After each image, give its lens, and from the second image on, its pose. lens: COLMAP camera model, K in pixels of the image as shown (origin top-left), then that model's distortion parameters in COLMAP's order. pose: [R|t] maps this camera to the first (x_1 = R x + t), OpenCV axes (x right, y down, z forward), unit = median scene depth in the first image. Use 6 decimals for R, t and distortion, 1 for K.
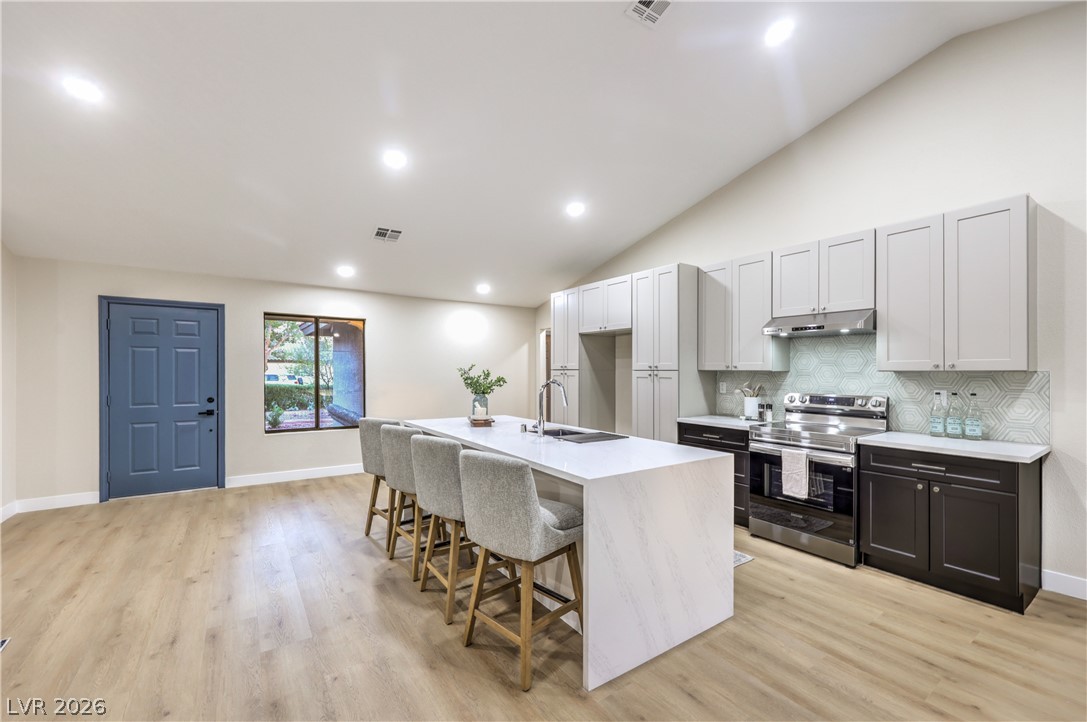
lens RADIAL K [[440.6, 0, 538.6], [0, 440.6, 368.2], [0, 0, 1]] dist [-0.006947, 0.000425]
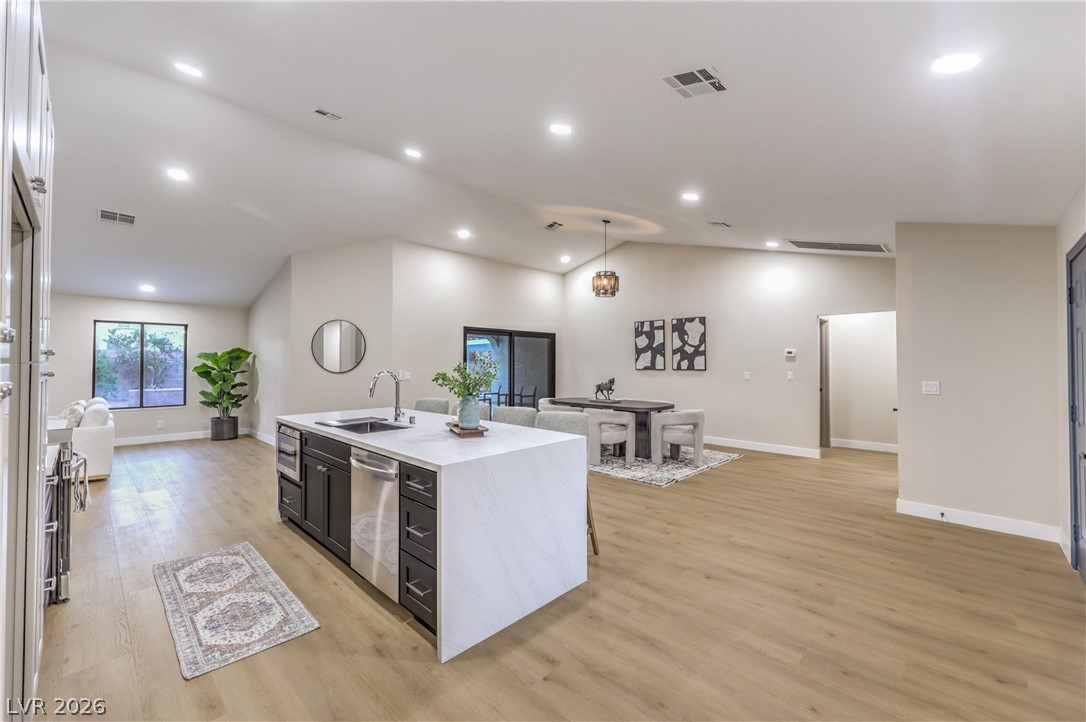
lens RADIAL K [[440.2, 0, 545.6], [0, 440.2, 364.8], [0, 0, 1]] dist [-0.006947, 0.000425]
pose [[-0.978718, -0.004784, -0.205153, -0.116861], [-0.004044, 0.999984, -0.004026, 0.010804], [0.205169, -0.003111, -0.978722, 1.924563]]
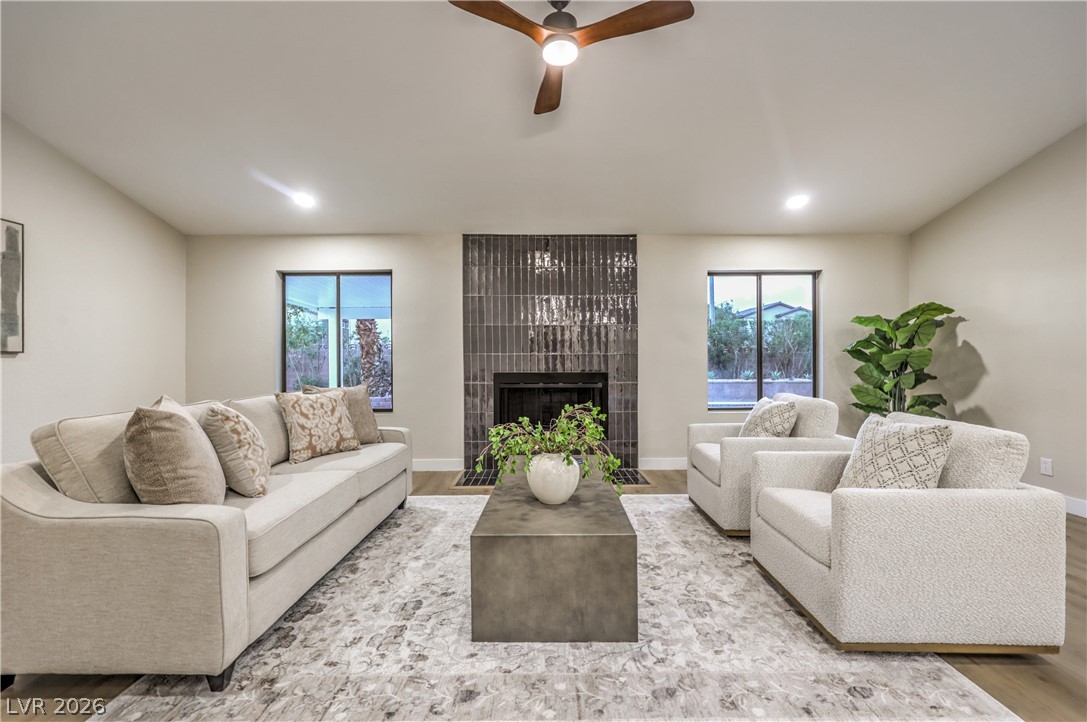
lens RADIAL K [[440.6, 0, 539.8], [0, 440.6, 361.6], [0, 0, 1]] dist [-0.006947, 0.000425]
pose [[-0.838326, -0.000703, 0.545169, 1.240561], [-0.001289, 0.999999, -0.000693, 0.077244], [-0.545168, -0.001284, -0.838326, 0.876720]]
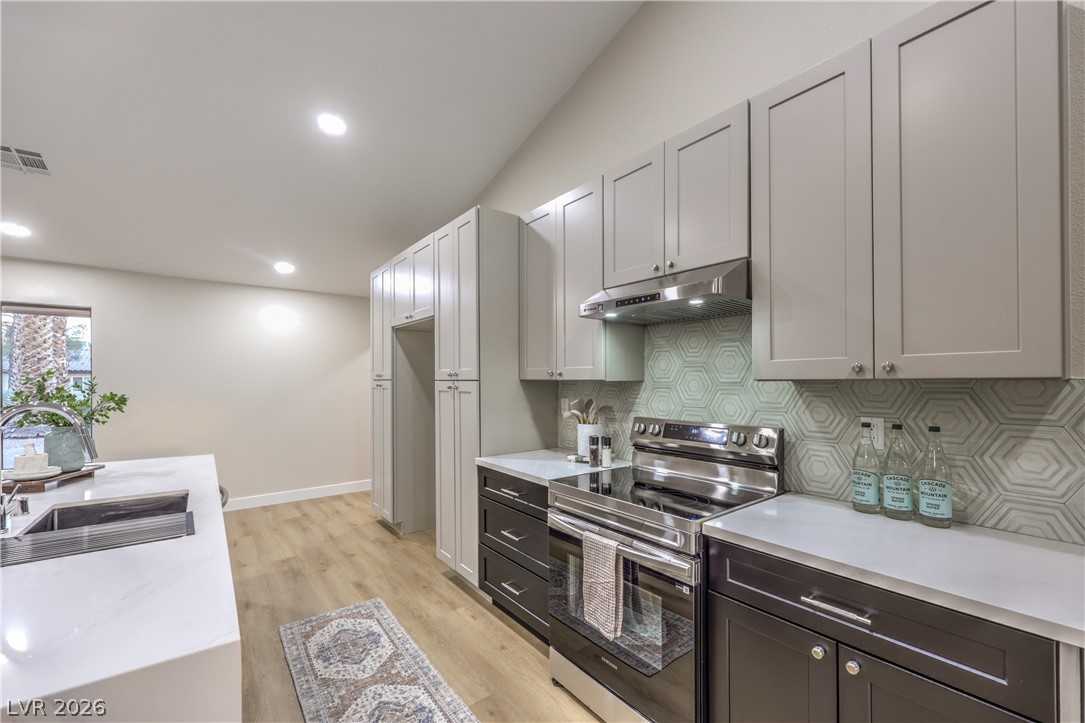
lens RADIAL K [[439.8, 0, 547.4], [0, 439.8, 376.6], [0, 0, 1]] dist [-0.006947, 0.000425]
pose [[0.997847, -0.004917, 0.065394, 0.465720], [0.005098, 0.999984, -0.002590, 0.002194], [-0.065380, 0.002918, 0.997856, 0.474464]]
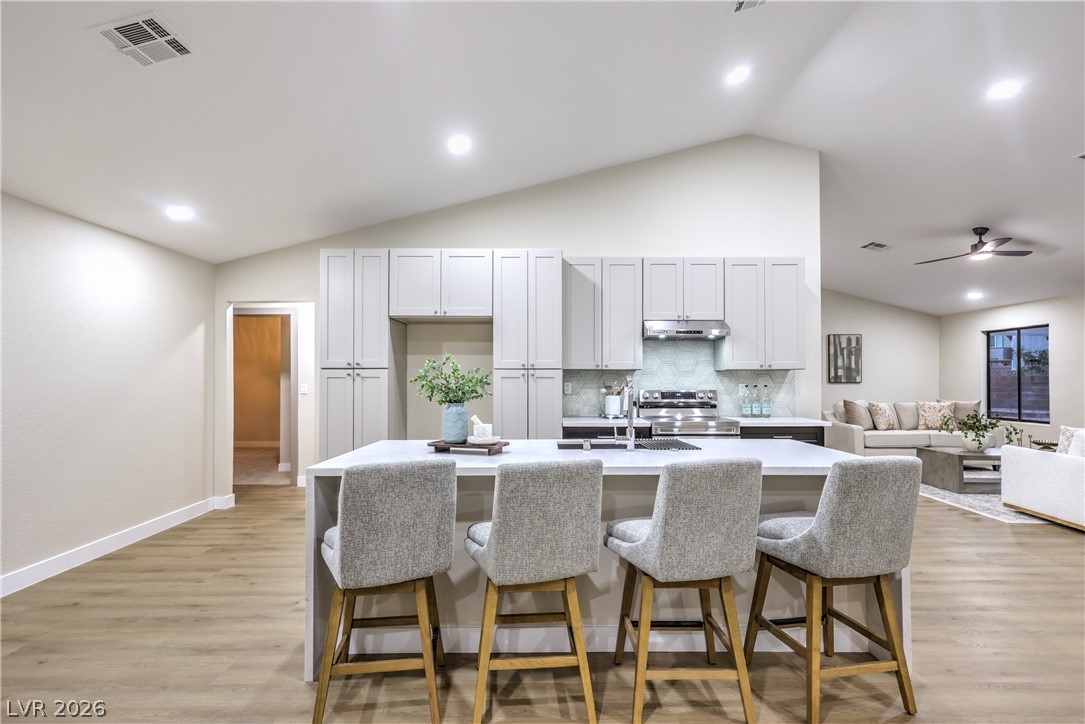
lens RADIAL K [[523.3, 0, 539.4], [0, 523.3, 369.0], [0, 0, 1]] dist [0.001590, 0.000719]
pose [[0.562680, 0.009240, 0.826623, -0.733205], [-0.001565, 0.999948, -0.010112, 0.019724], [-0.826673, 0.004396, 0.562665, 0.549544]]
